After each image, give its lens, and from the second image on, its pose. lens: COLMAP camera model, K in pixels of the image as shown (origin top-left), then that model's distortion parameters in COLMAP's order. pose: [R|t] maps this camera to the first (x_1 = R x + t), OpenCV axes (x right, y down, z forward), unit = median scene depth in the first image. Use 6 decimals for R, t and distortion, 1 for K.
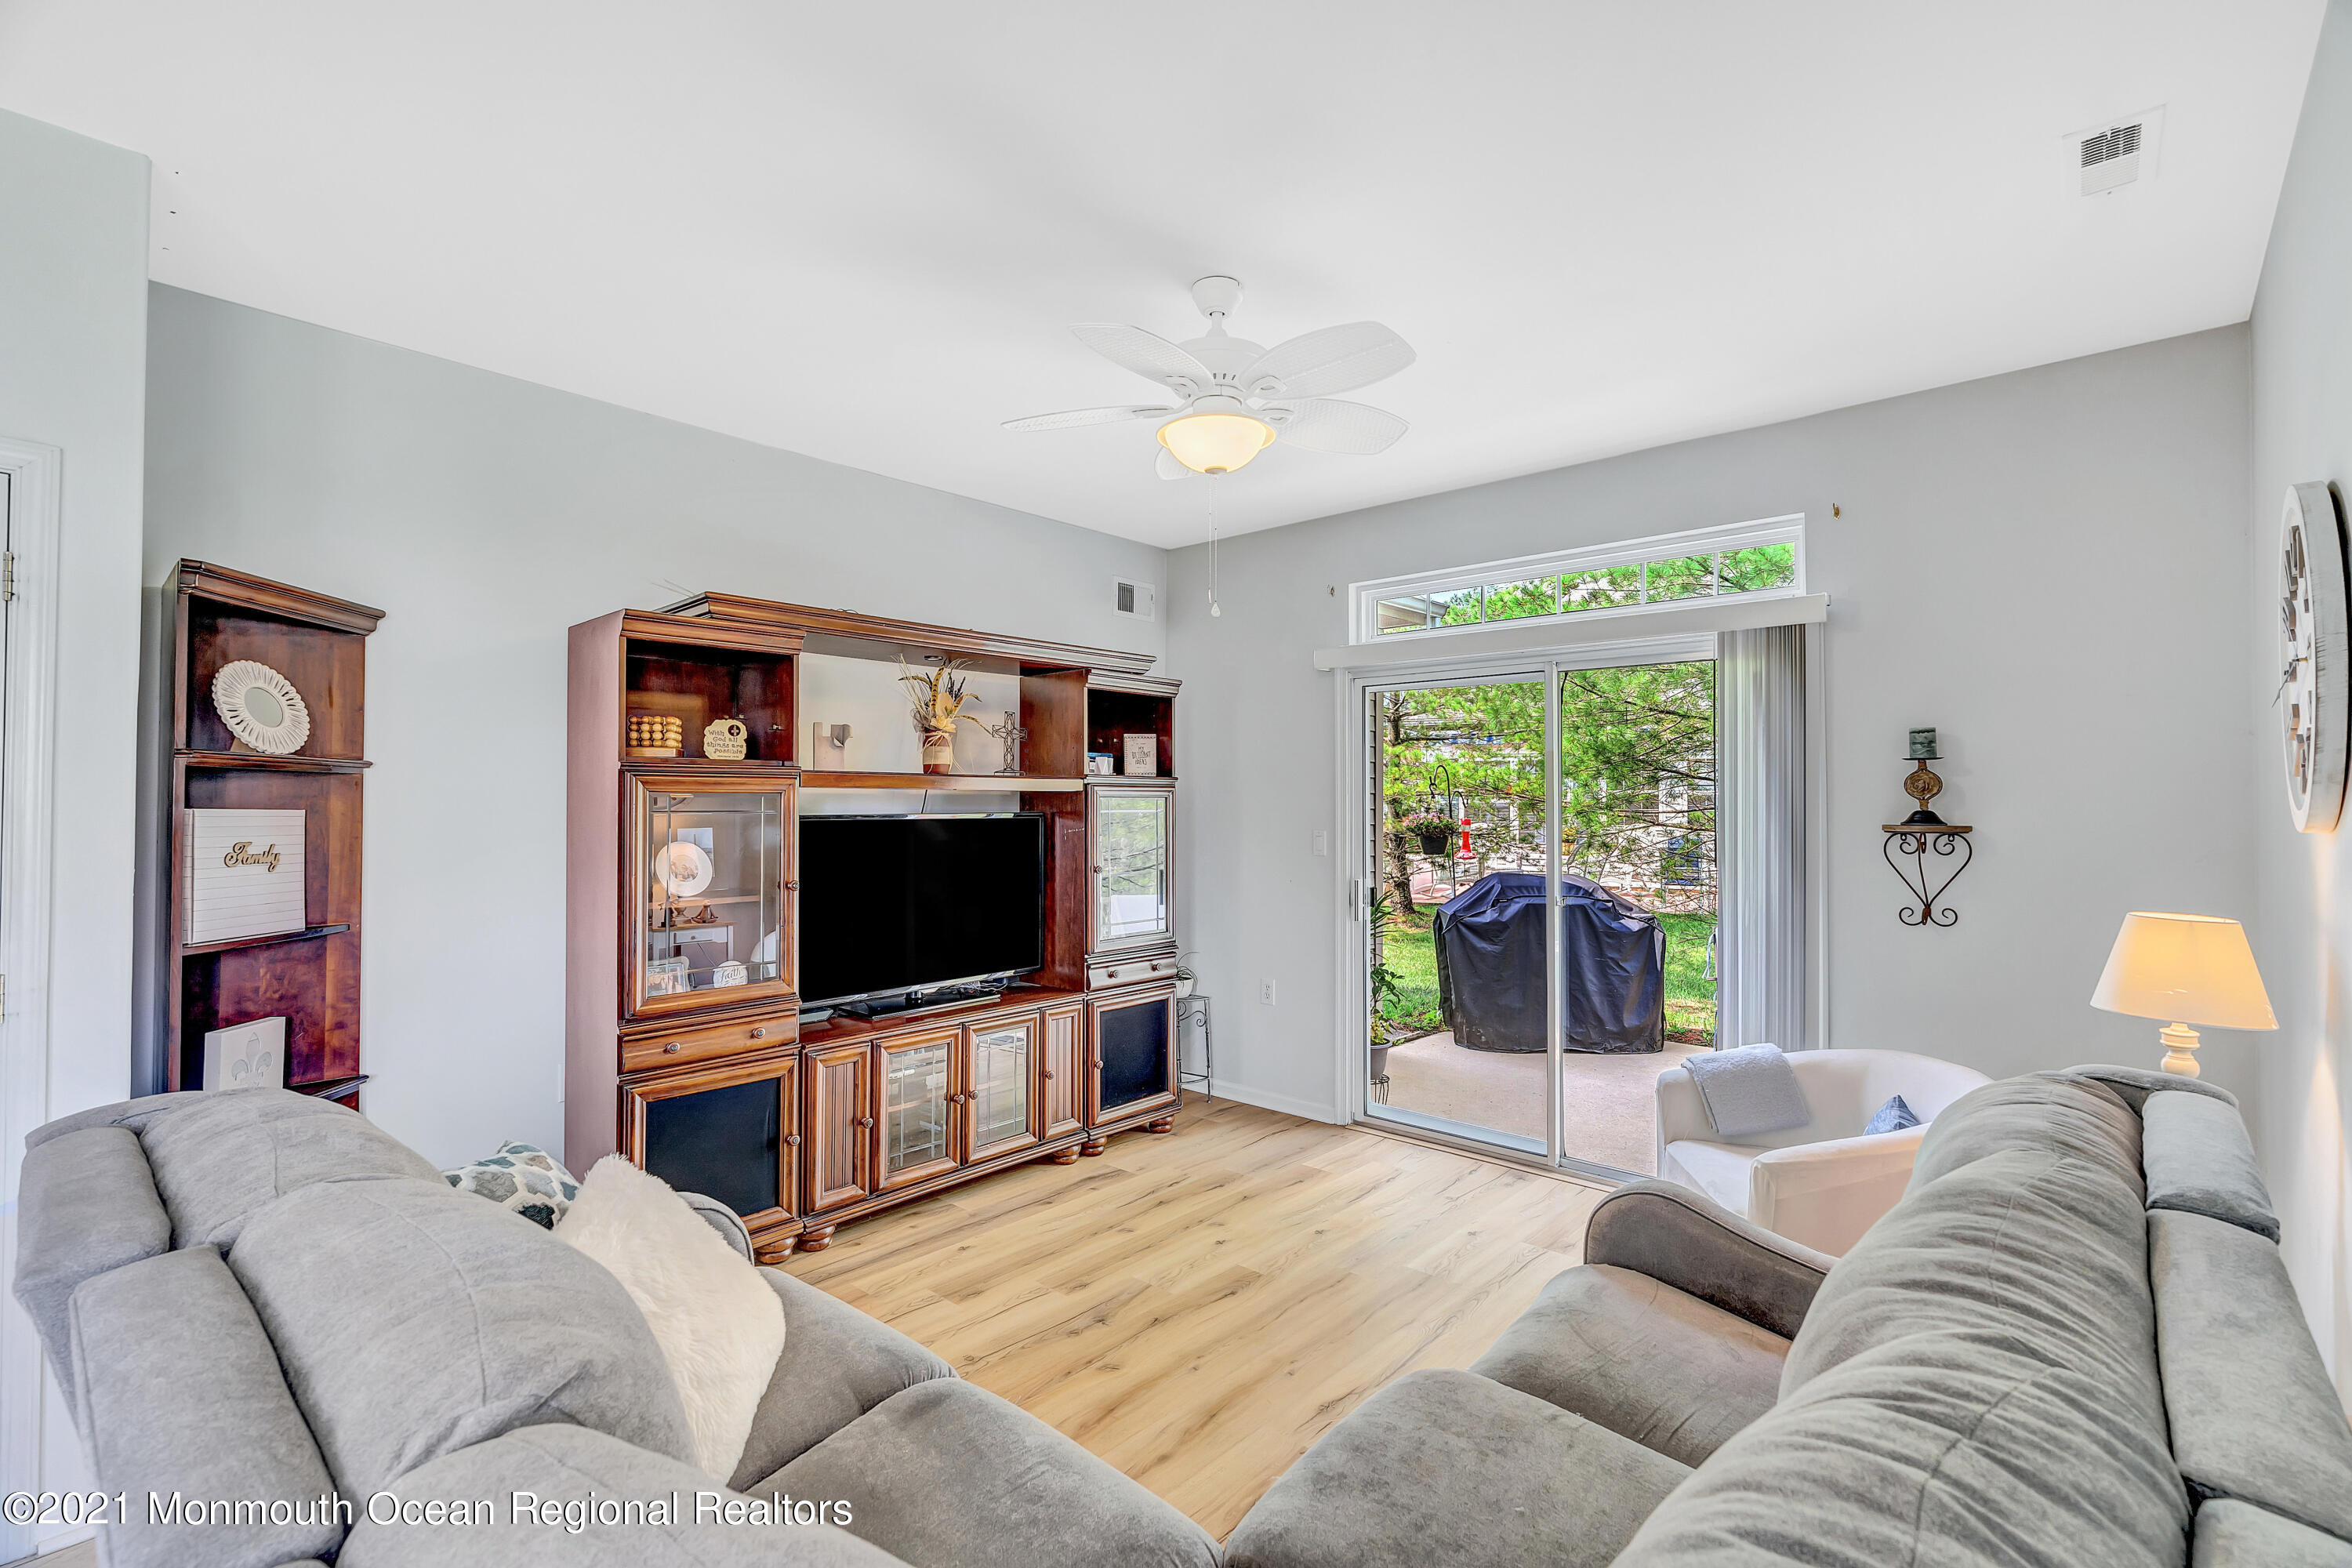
lens RADIAL K [[1070.7, 0, 1184.8], [0, 1070.7, 791.8], [0, 0, 1]] dist [0.004658, 0.000356]
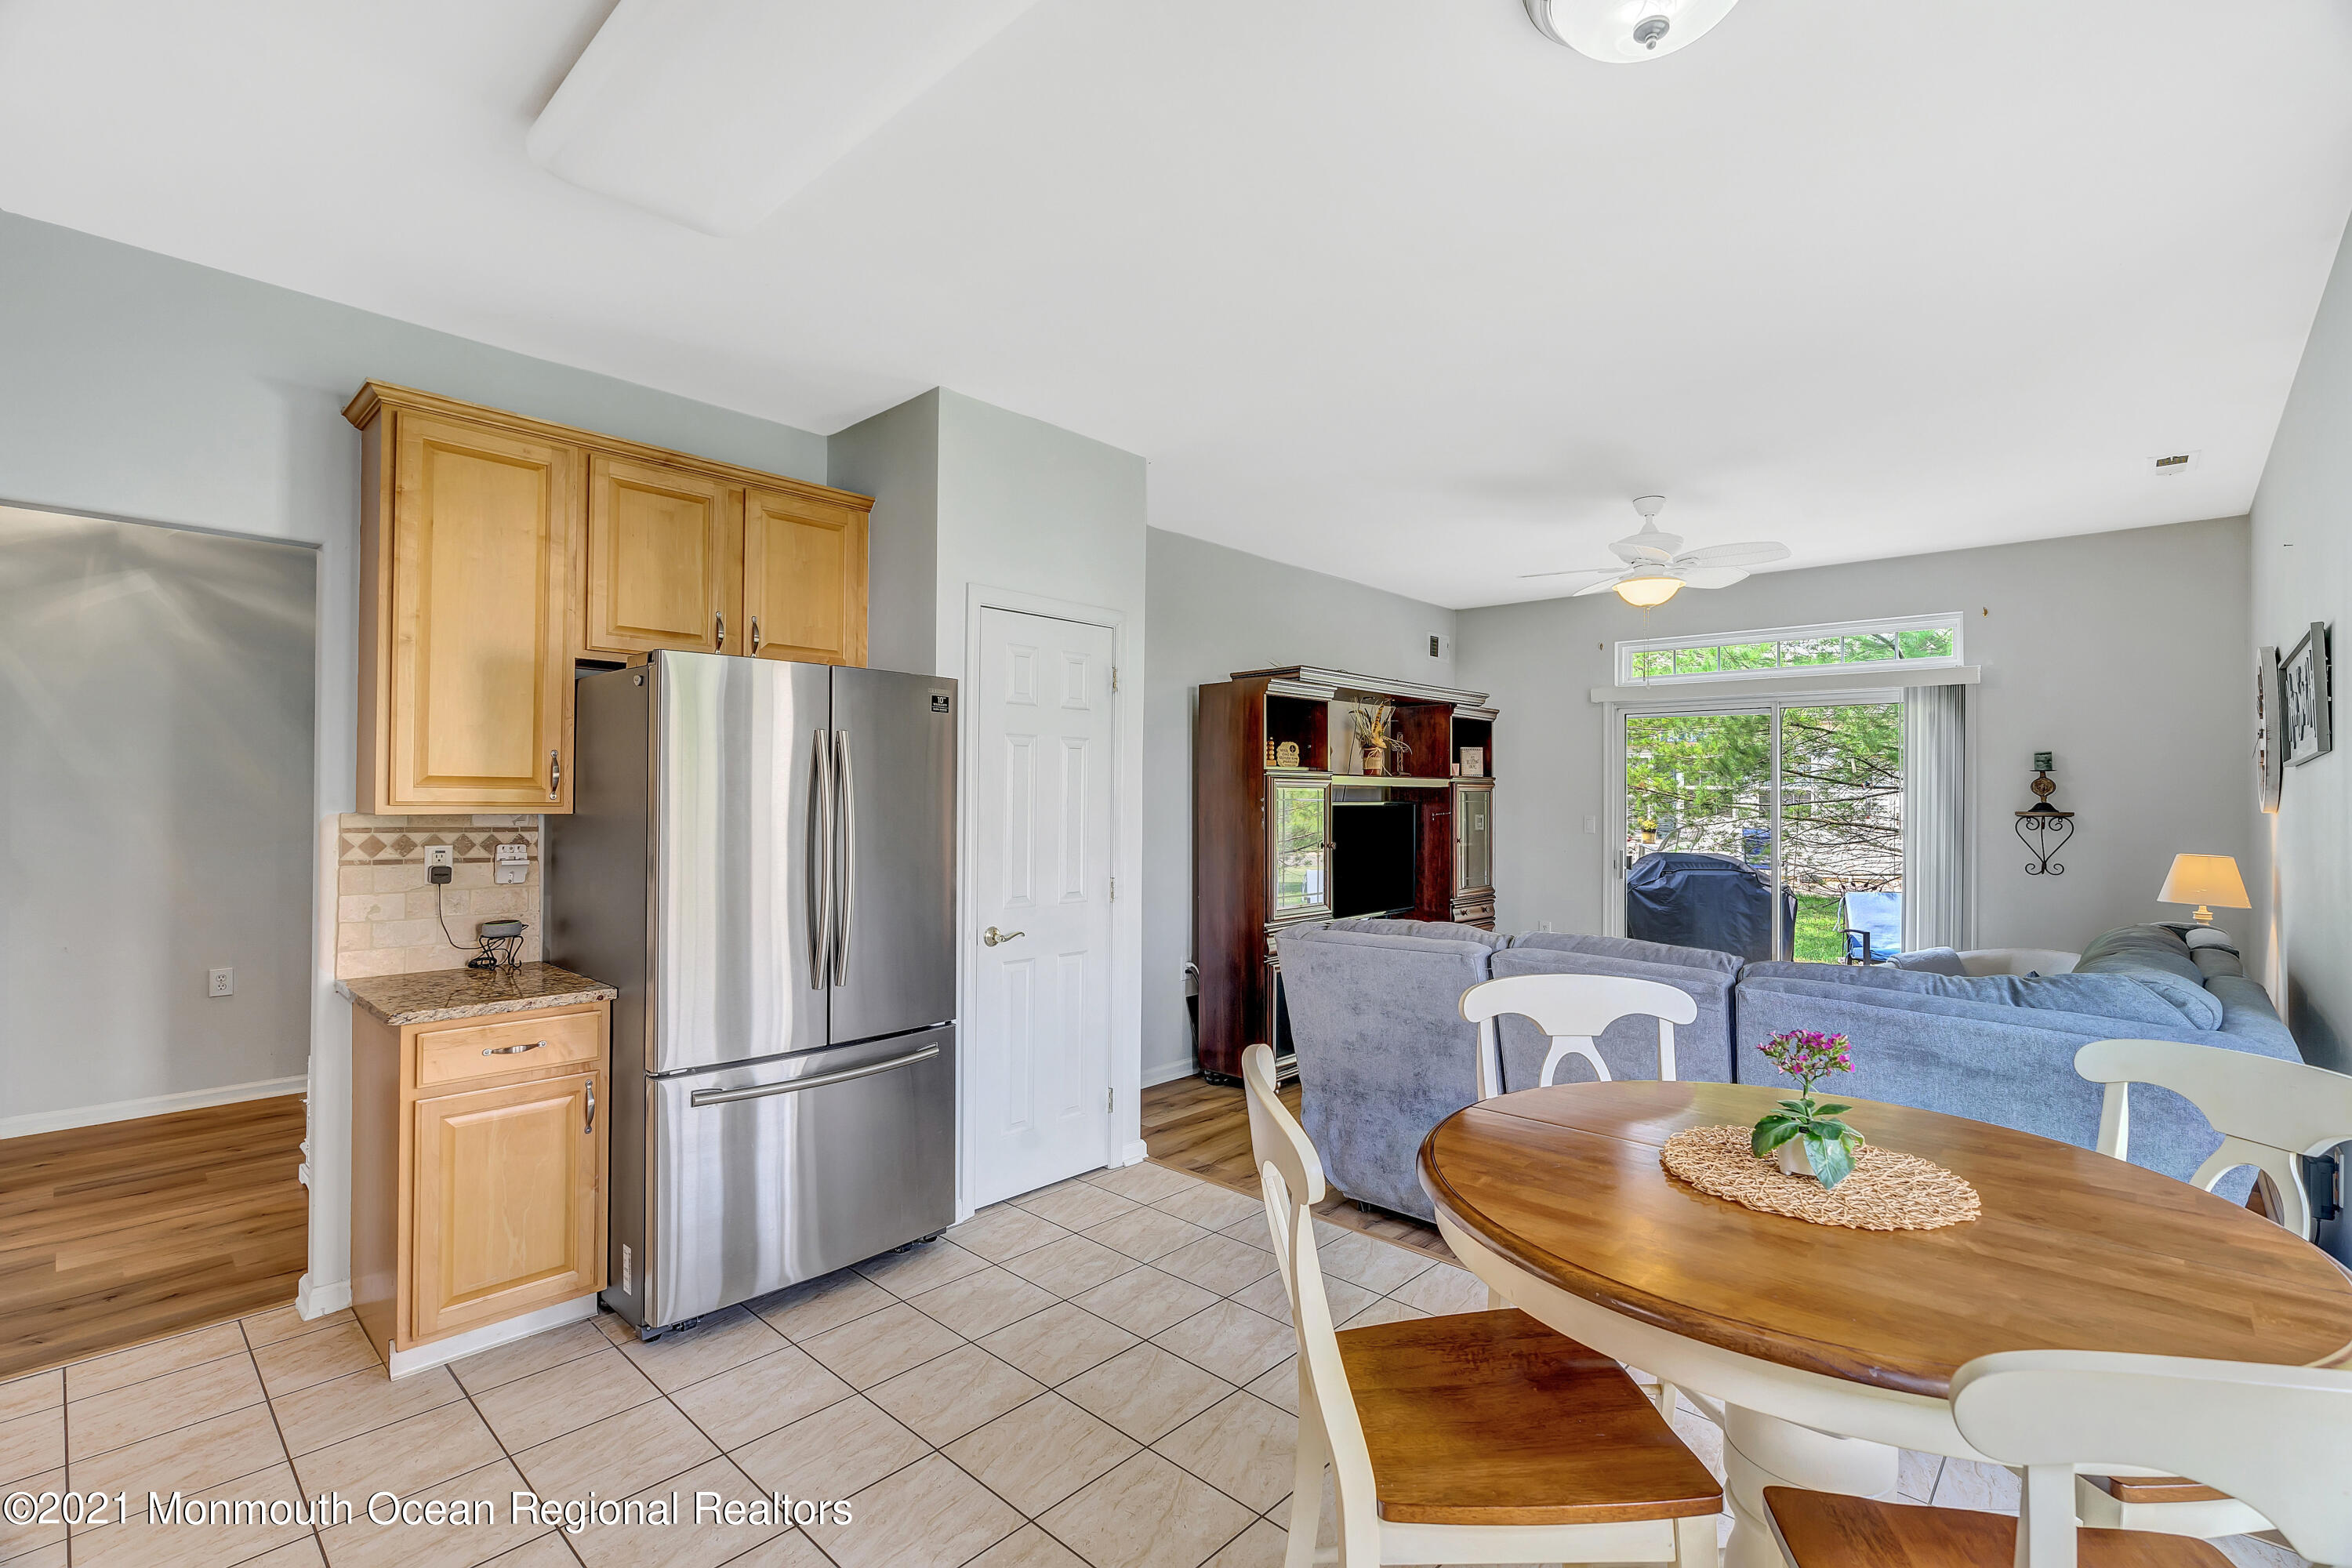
lens RADIAL K [[1070.7, 0, 1188.5], [0, 1070.7, 790.6], [0, 0, 1]] dist [0.004658, 0.000356]
pose [[0.999925, 0.004394, -0.011455, -0.504220], [-0.004313, 0.999966, 0.007036, -0.005532], [0.011485, -0.006986, 0.999910, -0.547734]]
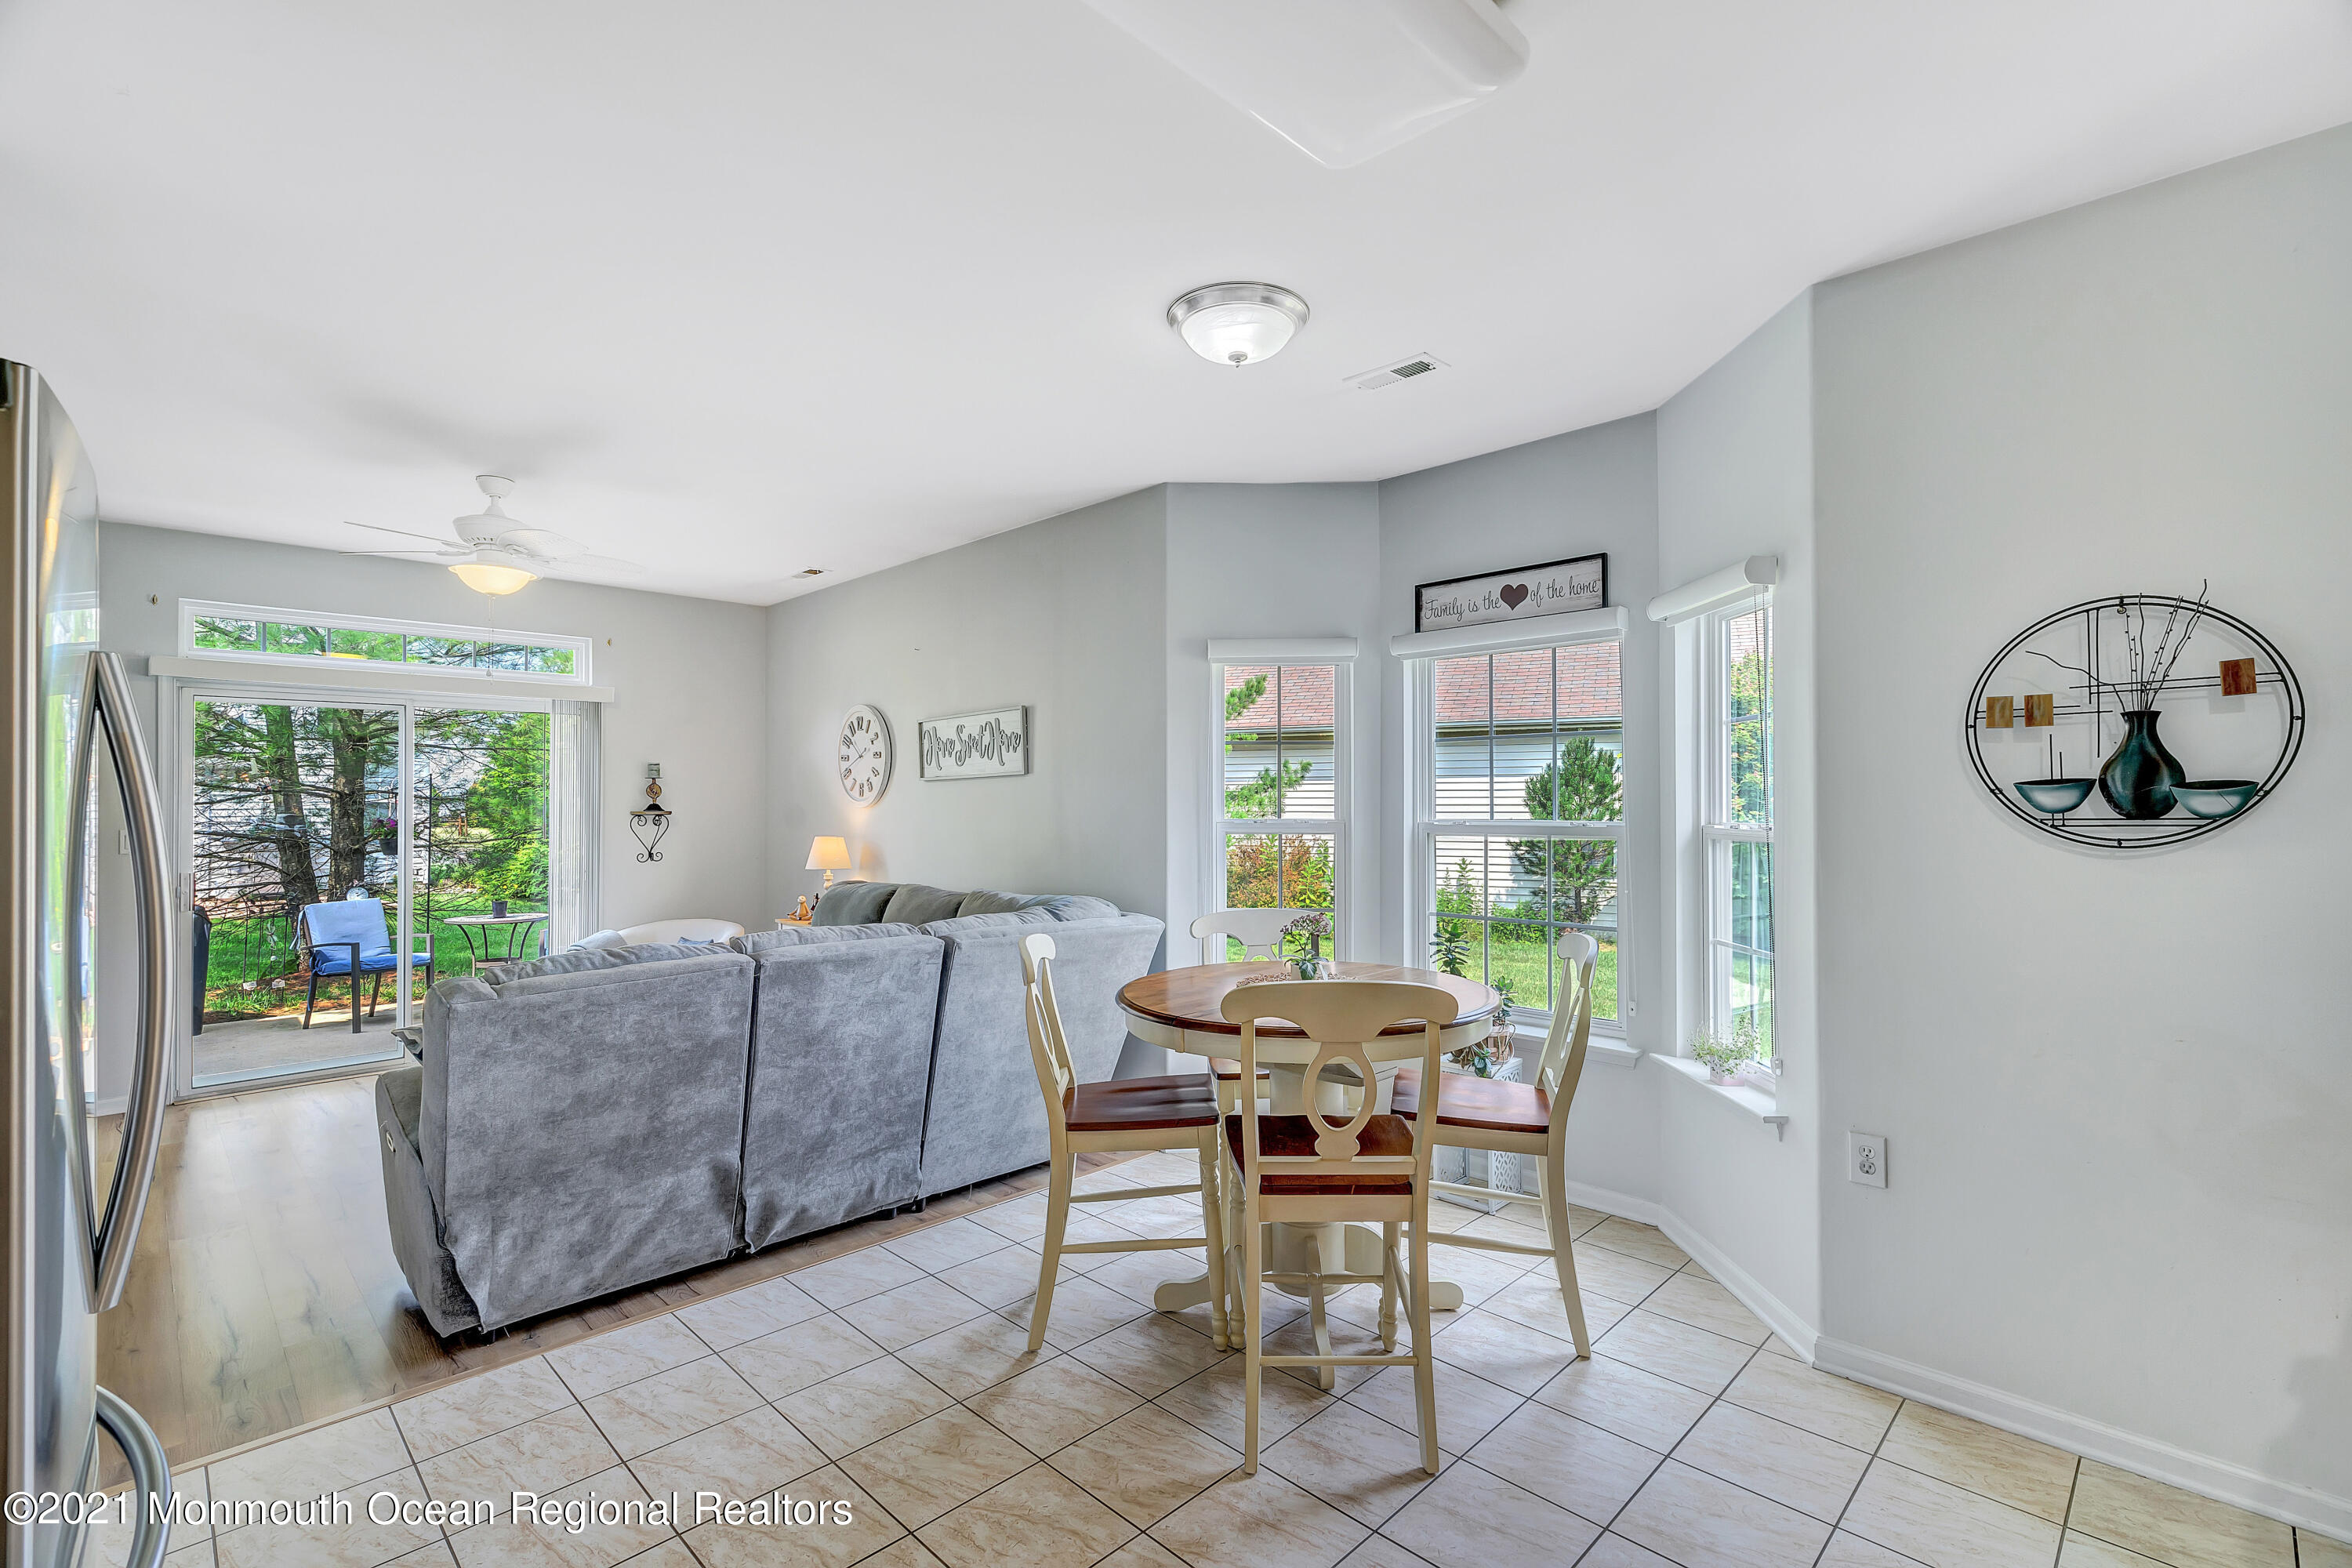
lens RADIAL K [[1070.7, 0, 1187.7], [0, 1070.7, 787.8], [0, 0, 1]] dist [0.004658, 0.000356]
pose [[0.050154, 0.007499, 0.998713, -1.108260], [-0.008811, 0.999936, -0.007065, -0.005920], [-0.998703, -0.008445, 0.050217, -0.083370]]
